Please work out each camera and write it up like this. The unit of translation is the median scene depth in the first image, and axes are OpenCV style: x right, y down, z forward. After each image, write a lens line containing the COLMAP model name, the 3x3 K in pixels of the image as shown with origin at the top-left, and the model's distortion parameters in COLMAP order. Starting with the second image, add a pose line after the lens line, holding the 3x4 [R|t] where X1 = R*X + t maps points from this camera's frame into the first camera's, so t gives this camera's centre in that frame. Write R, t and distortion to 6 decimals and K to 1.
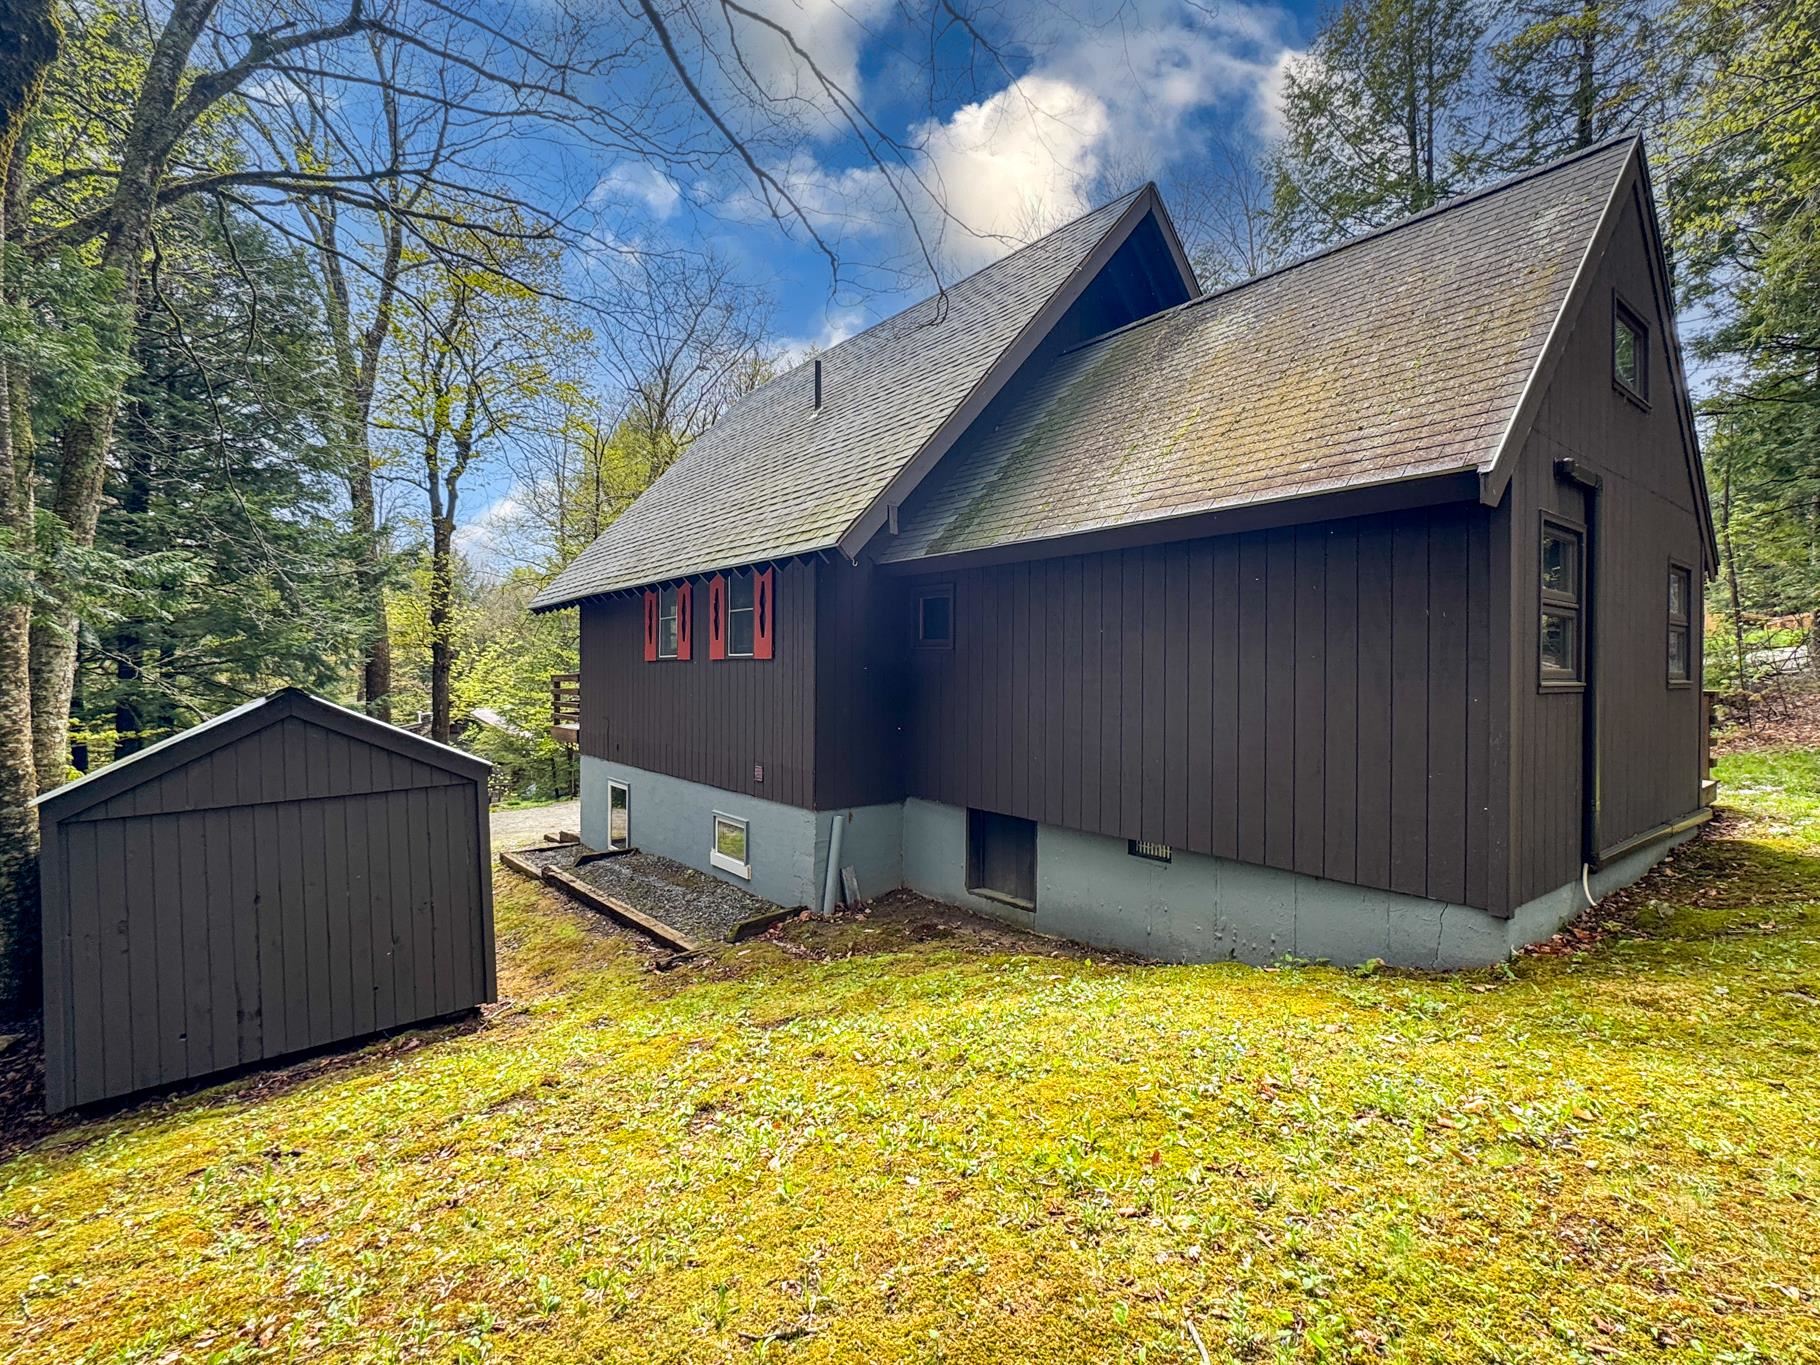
lens RADIAL K [[804.5, 0, 910.9], [0, 804.5, 688.2], [0, 0, 1]] dist [0.000396, 0.000245]
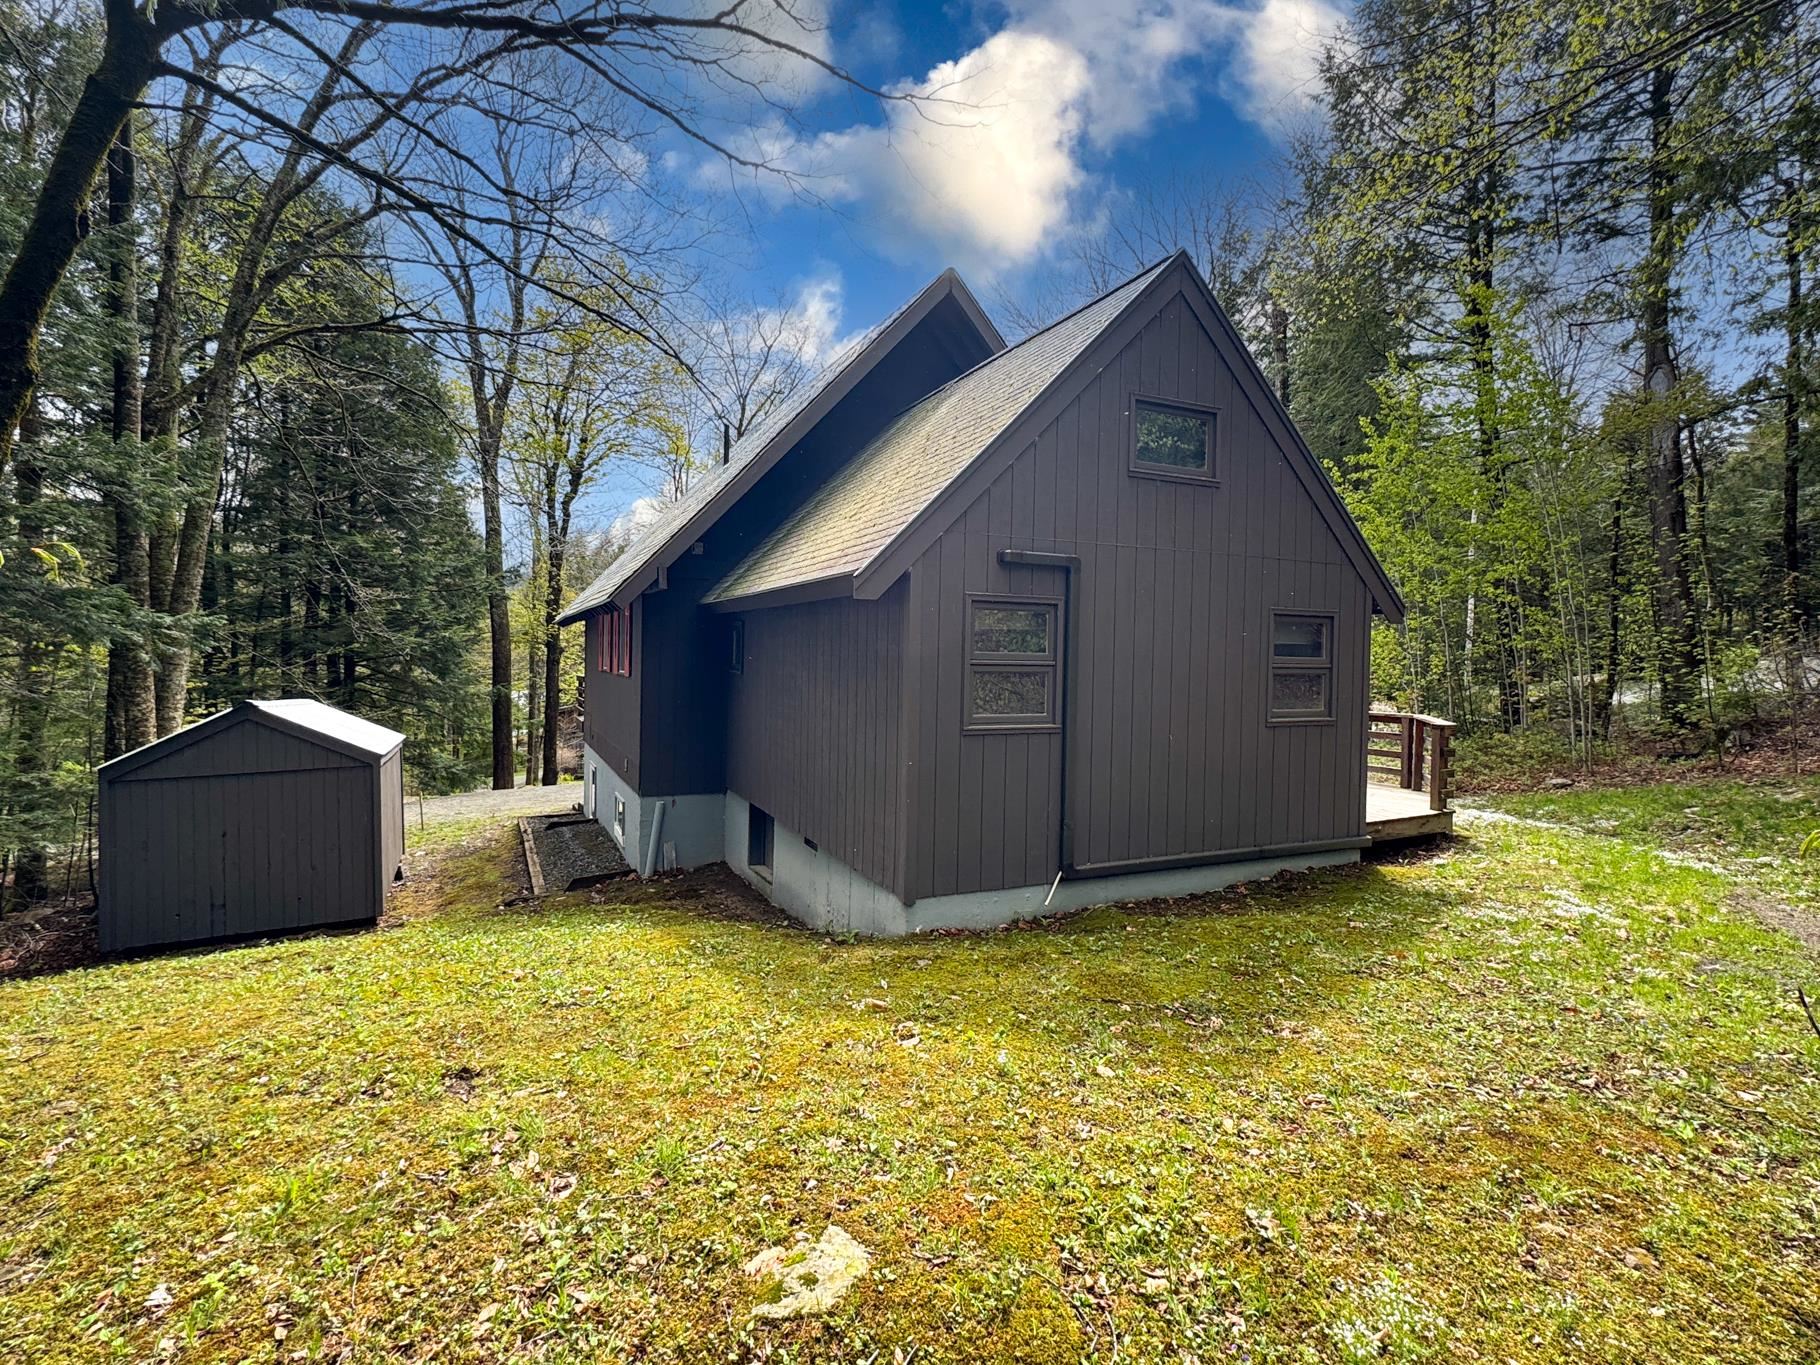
lens RADIAL K [[802.5, 0, 910.0], [0, 802.5, 682.5], [0, 0, 1]] dist [-0.003071, -0.000232]
pose [[0.975233, 0.019791, -0.220294, 0.590104], [-0.016592, 0.999728, 0.016365, -0.059878], [0.220558, -0.012305, 0.975296, -0.164575]]
